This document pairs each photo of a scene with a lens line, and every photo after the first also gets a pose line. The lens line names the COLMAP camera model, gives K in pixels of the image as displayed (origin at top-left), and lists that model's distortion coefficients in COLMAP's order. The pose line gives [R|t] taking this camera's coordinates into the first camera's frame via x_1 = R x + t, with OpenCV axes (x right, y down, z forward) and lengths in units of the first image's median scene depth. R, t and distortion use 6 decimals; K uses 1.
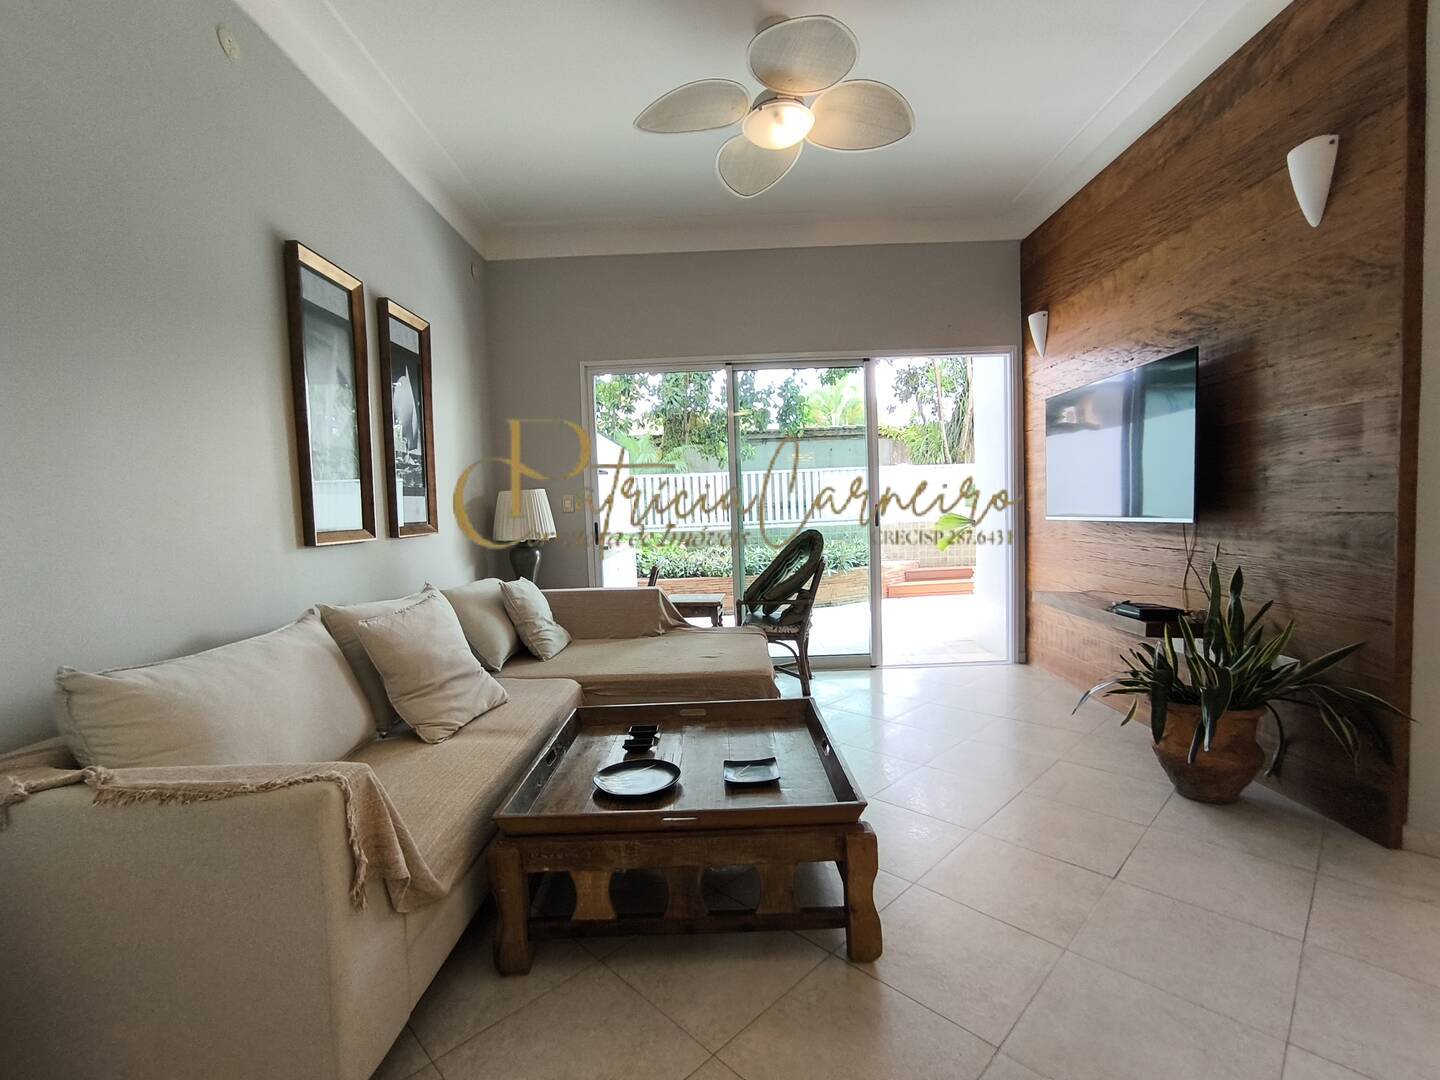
lens RADIAL K [[654.2, 0, 718.1], [0, 654.2, 549.2], [0, 0, 1]] dist [-0.006212, 0.004554]
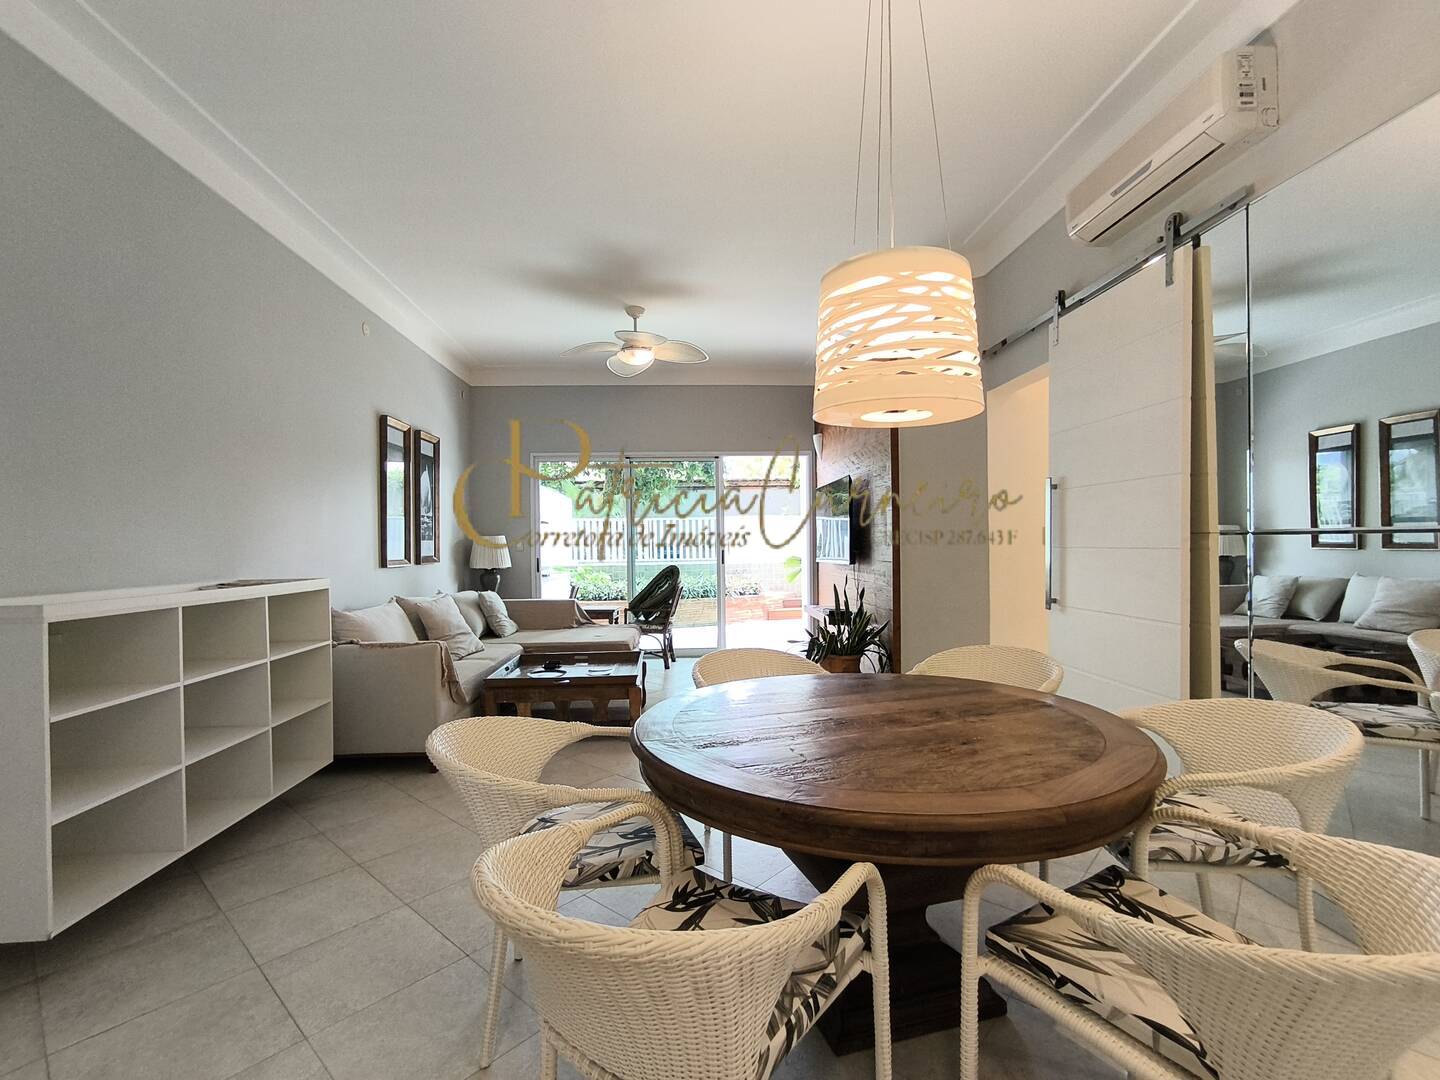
lens RADIAL K [[654.2, 0, 716.3], [0, 654.2, 540.5], [0, 0, 1]] dist [-0.006212, 0.004554]
pose [[0.997300, 0.023446, 0.069594, 0.173192], [-0.018600, 0.997409, -0.069487, 0.024623], [-0.071043, 0.068005, 0.995152, -0.780402]]
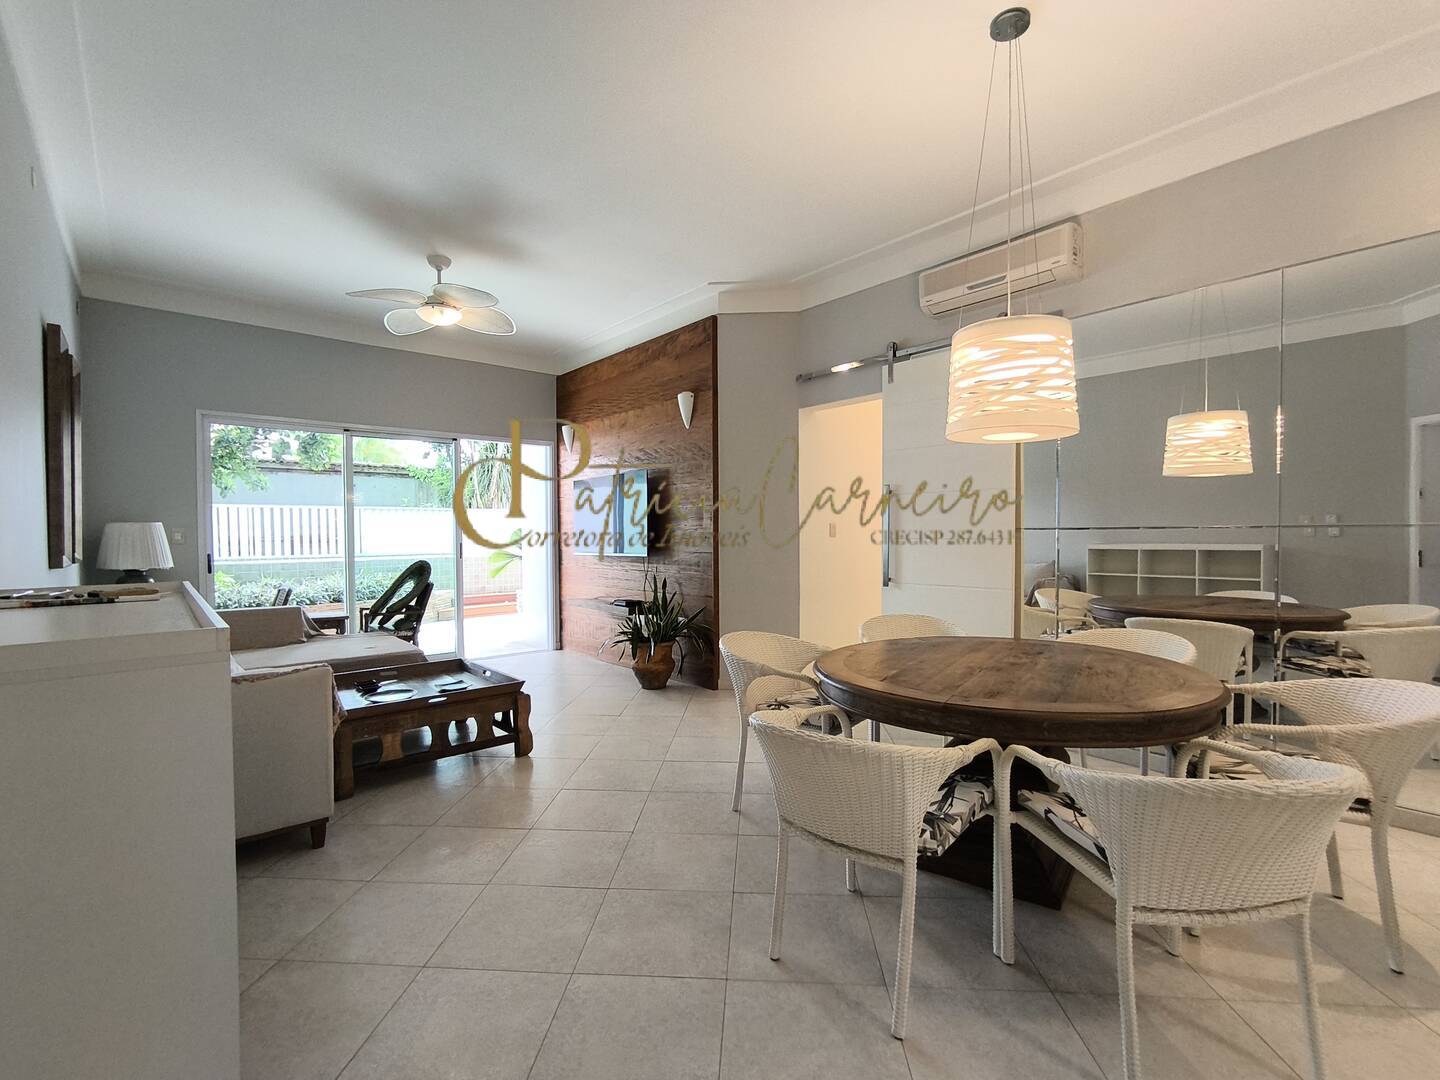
lens RADIAL K [[654.2, 0, 711.0], [0, 654.2, 543.1], [0, 0, 1]] dist [-0.006212, 0.004554]
pose [[0.753103, 0.023075, 0.657498, -0.395218], [0.020744, 0.998055, -0.058788, 0.035353], [-0.657576, 0.057912, 0.751159, -0.567002]]
